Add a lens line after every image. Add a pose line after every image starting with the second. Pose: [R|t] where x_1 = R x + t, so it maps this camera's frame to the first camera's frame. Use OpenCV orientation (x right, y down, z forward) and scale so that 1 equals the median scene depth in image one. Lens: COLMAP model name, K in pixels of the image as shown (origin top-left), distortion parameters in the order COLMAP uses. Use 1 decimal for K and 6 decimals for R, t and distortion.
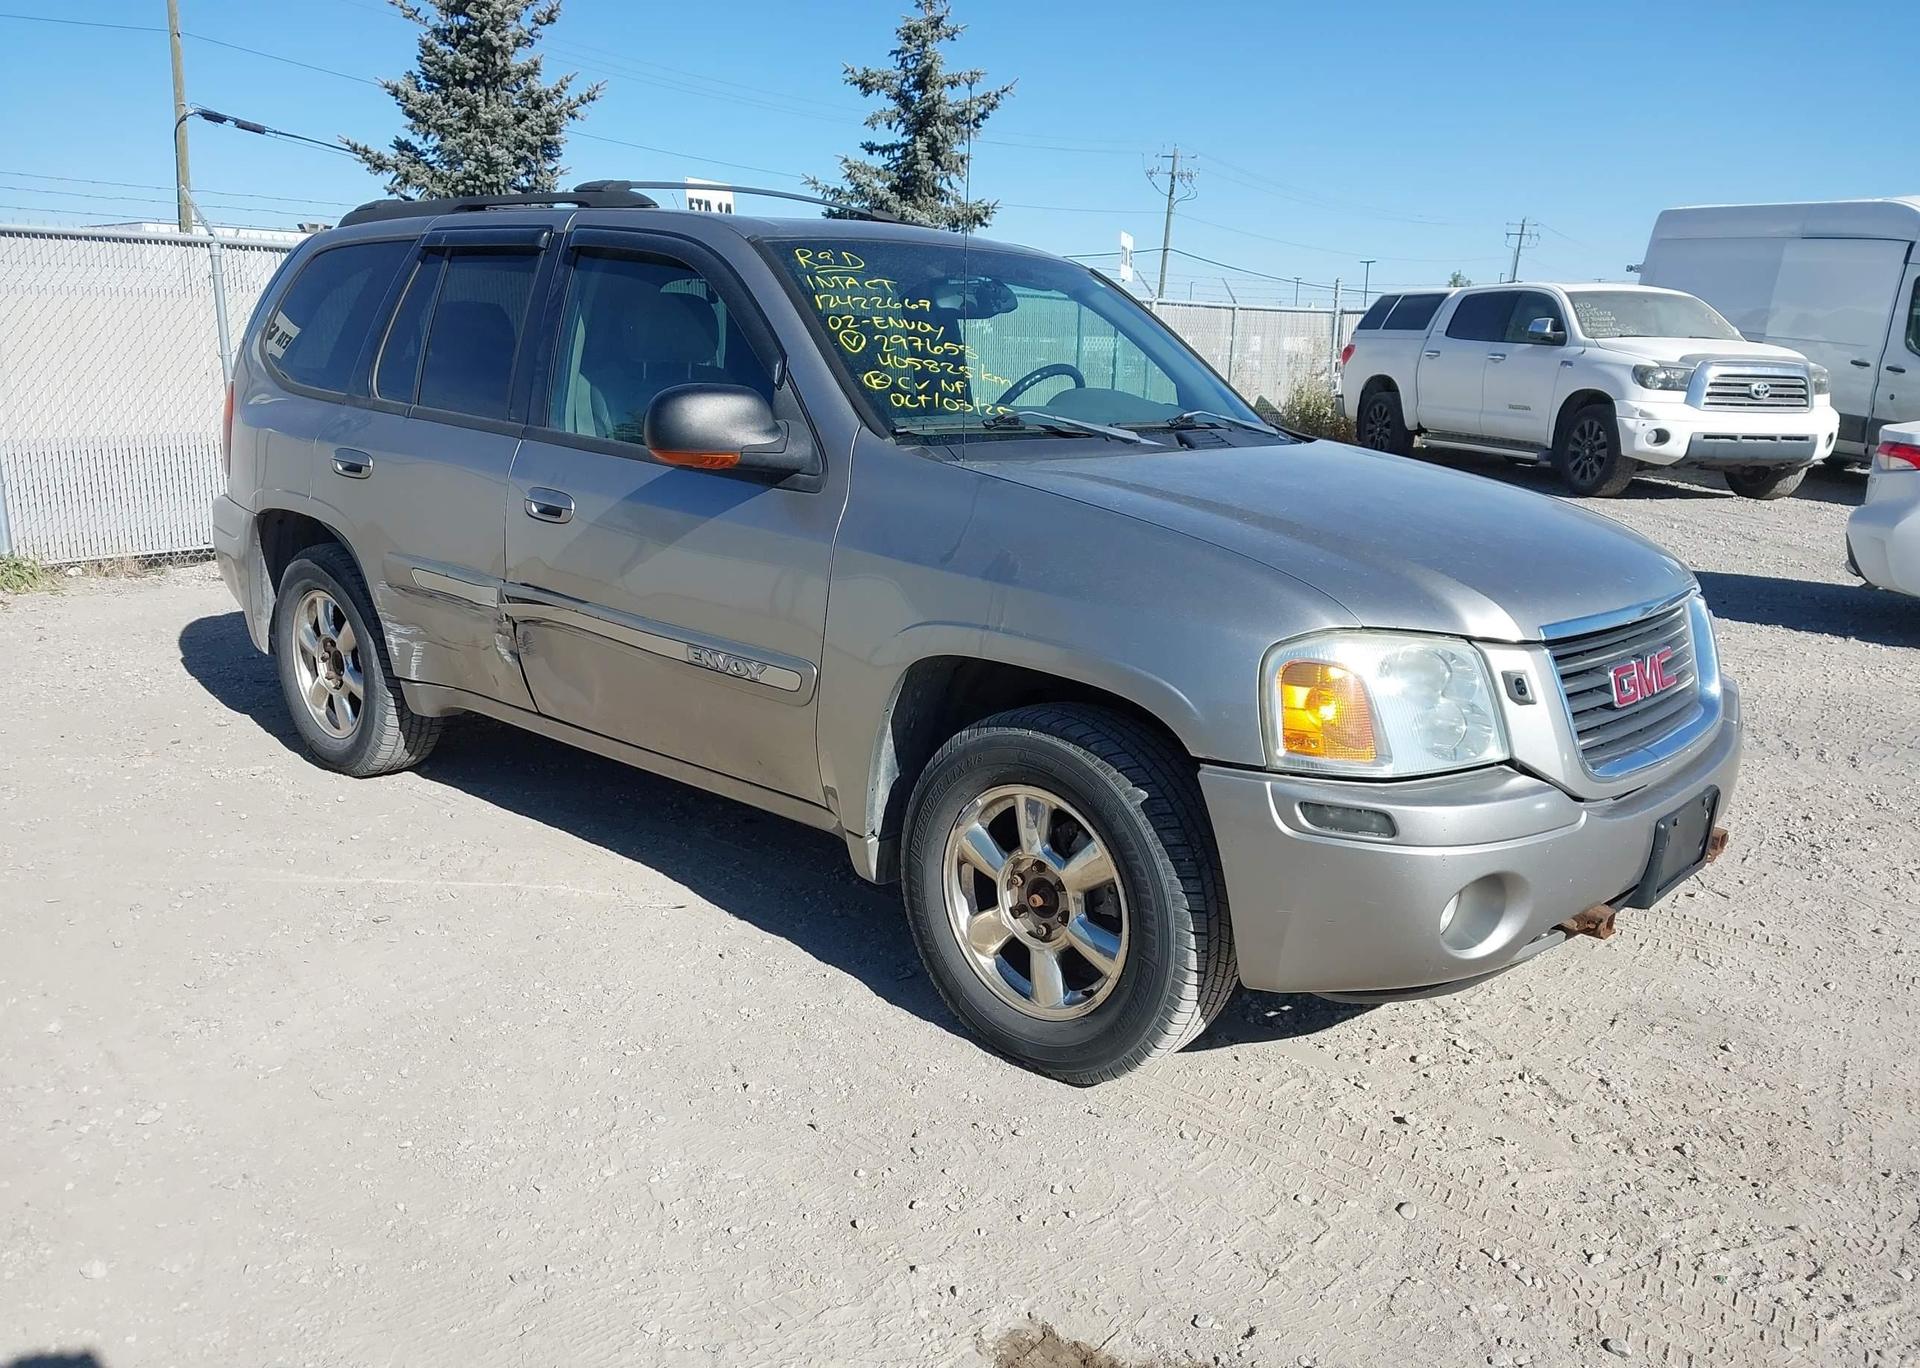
lens RADIAL K [[1526.9, 0, 967.3], [0, 1526.9, 734.1], [0, 0, 1]] dist [0.007228, -0.004346]
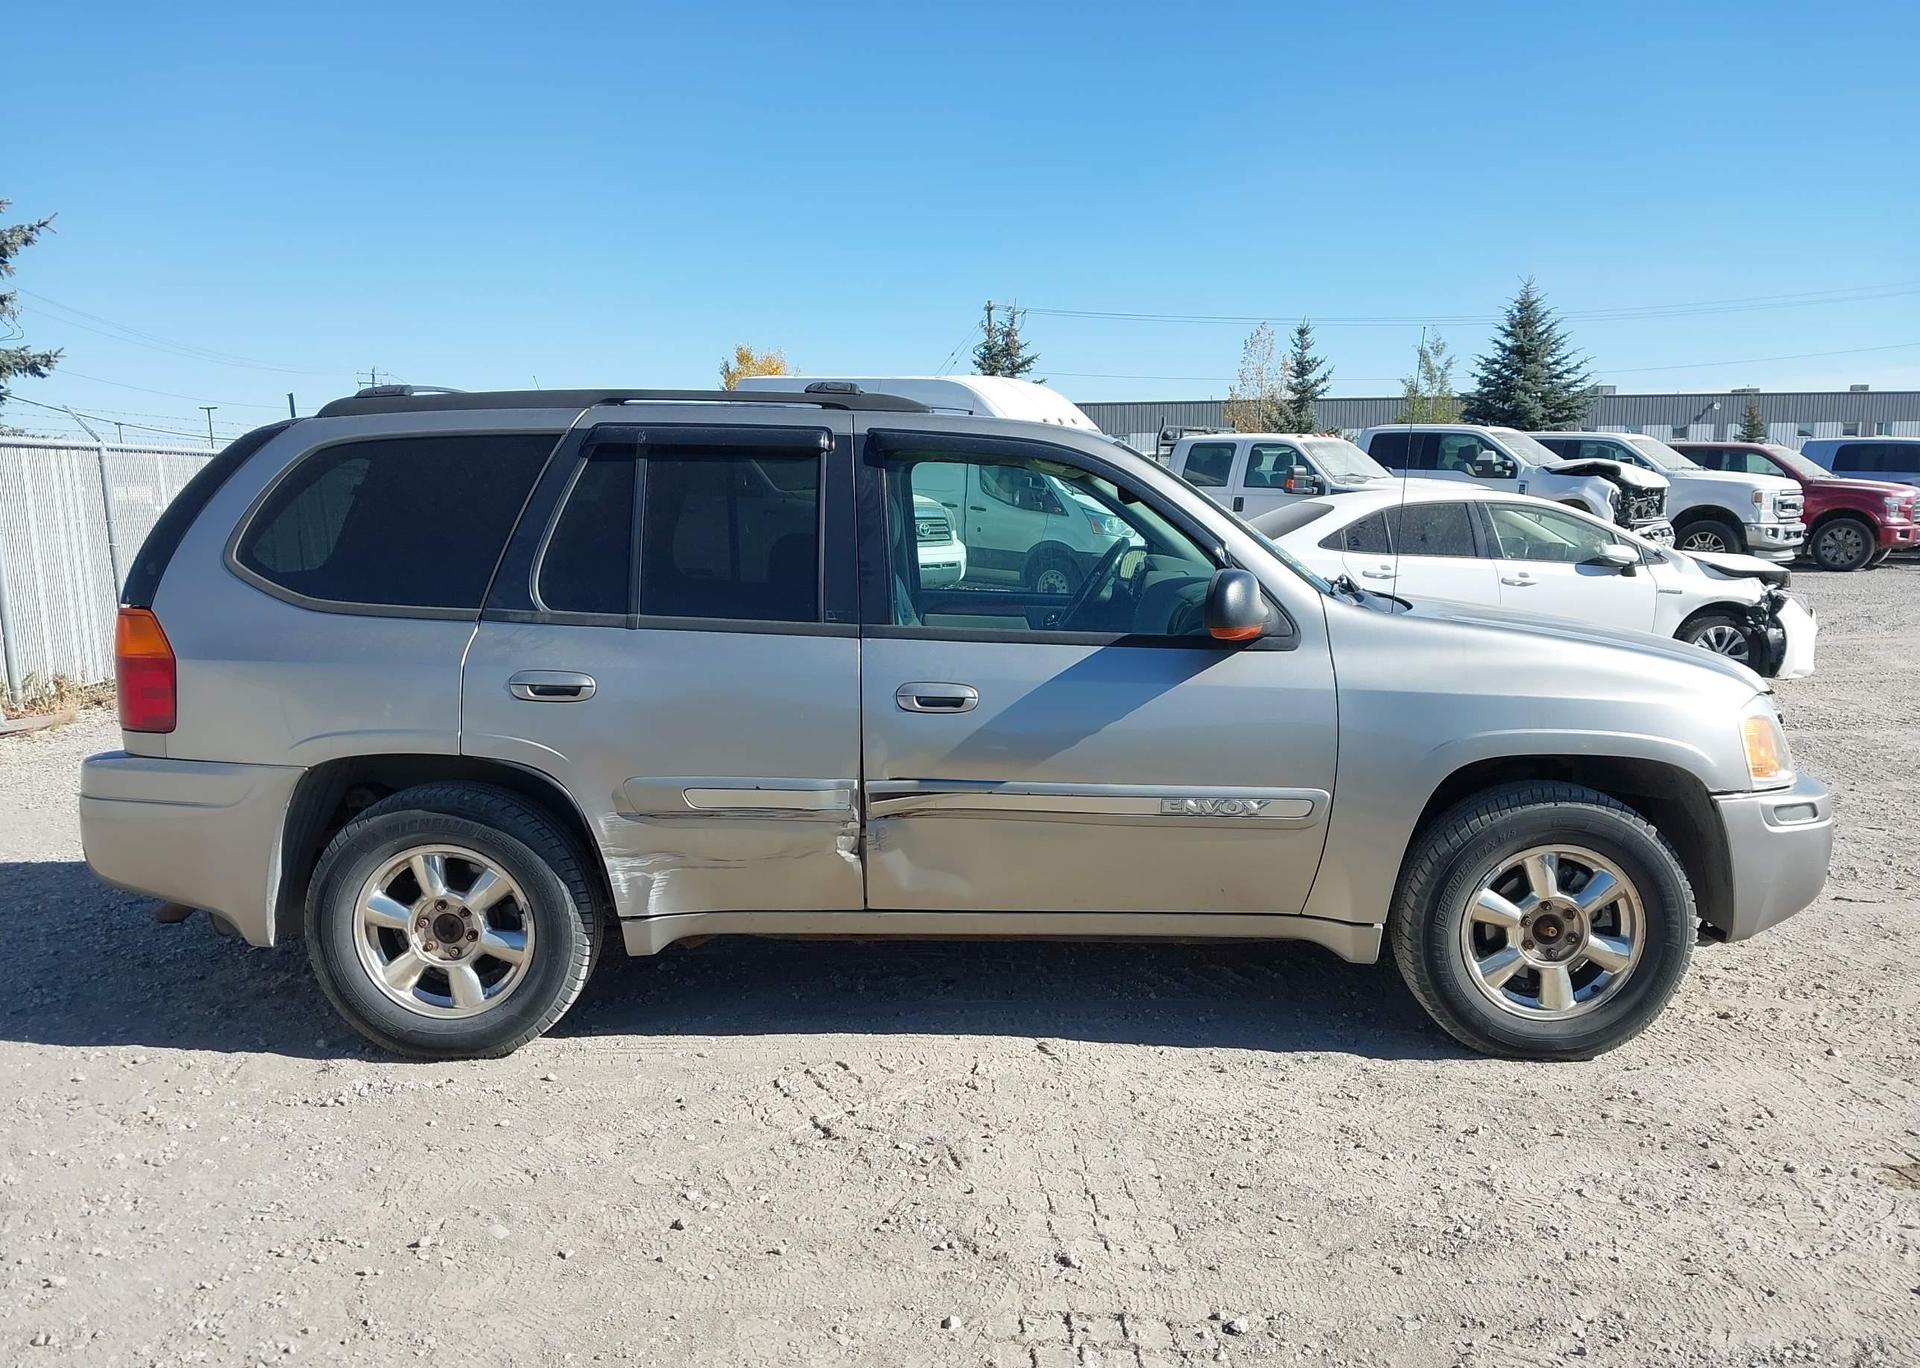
lens RADIAL K [[1504.4, 0, 964.7], [0, 1504.4, 740.7], [0, 0, 1]] dist [0.115600, -0.277496]
pose [[0.750131, -0.136130, 0.647126, -0.254457], [0.190263, 0.981633, -0.014050, -0.028685], [-0.633327, 0.133664, 0.762254, 0.061537]]
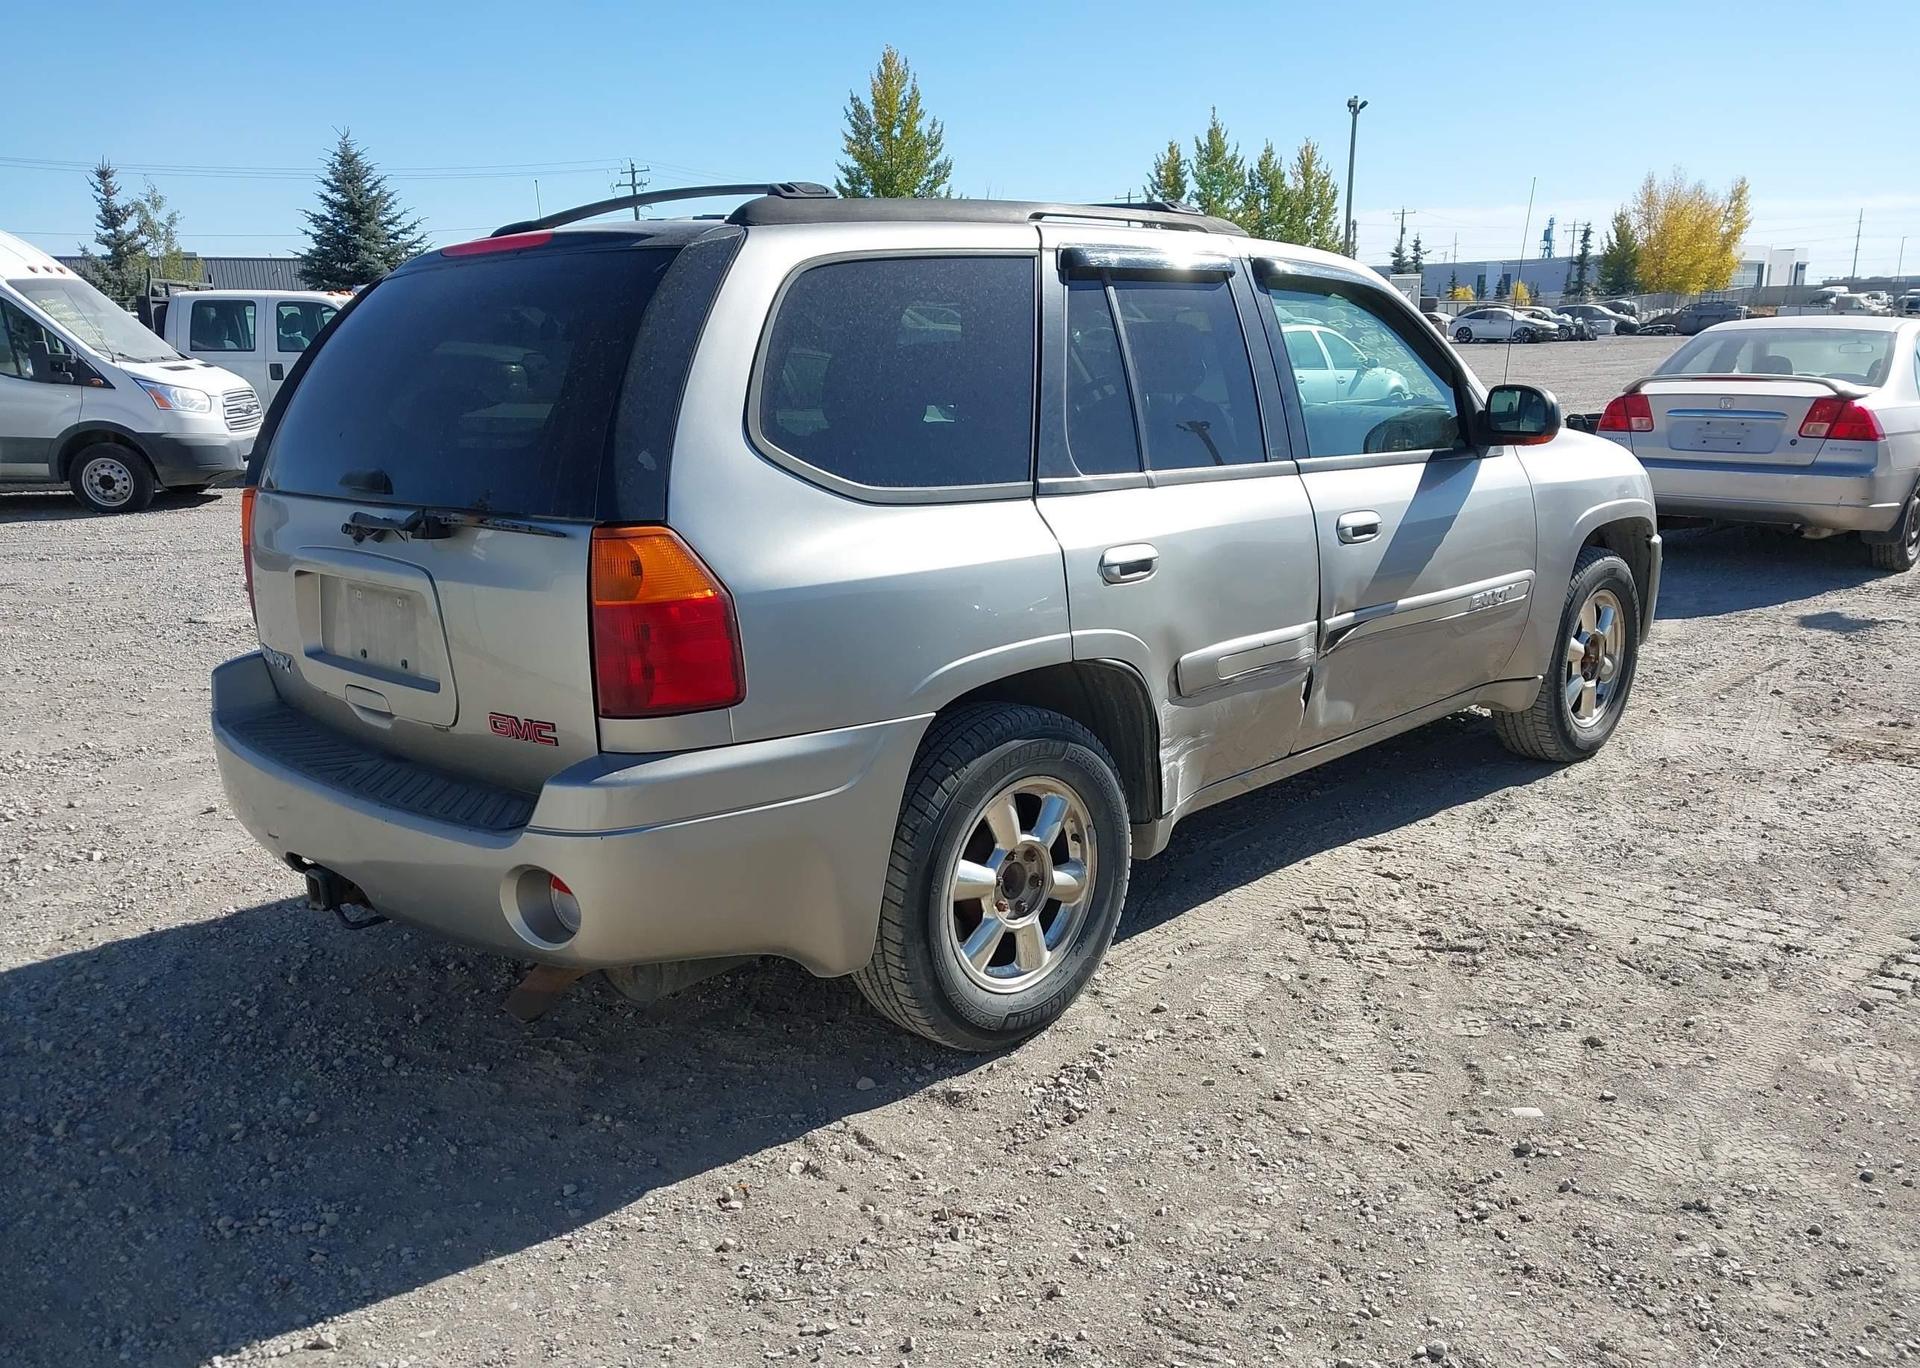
lens RADIAL K [[1513.4, 0, 959.9], [0, 1513.4, 757.6], [0, 0, 1]] dist [0.000152, 0.019453]
pose [[0.050117, -0.295039, 0.954170, -0.364292], [0.284297, 0.920061, 0.269559, -0.099696], [-0.957425, 0.257758, 0.129990, 0.323590]]
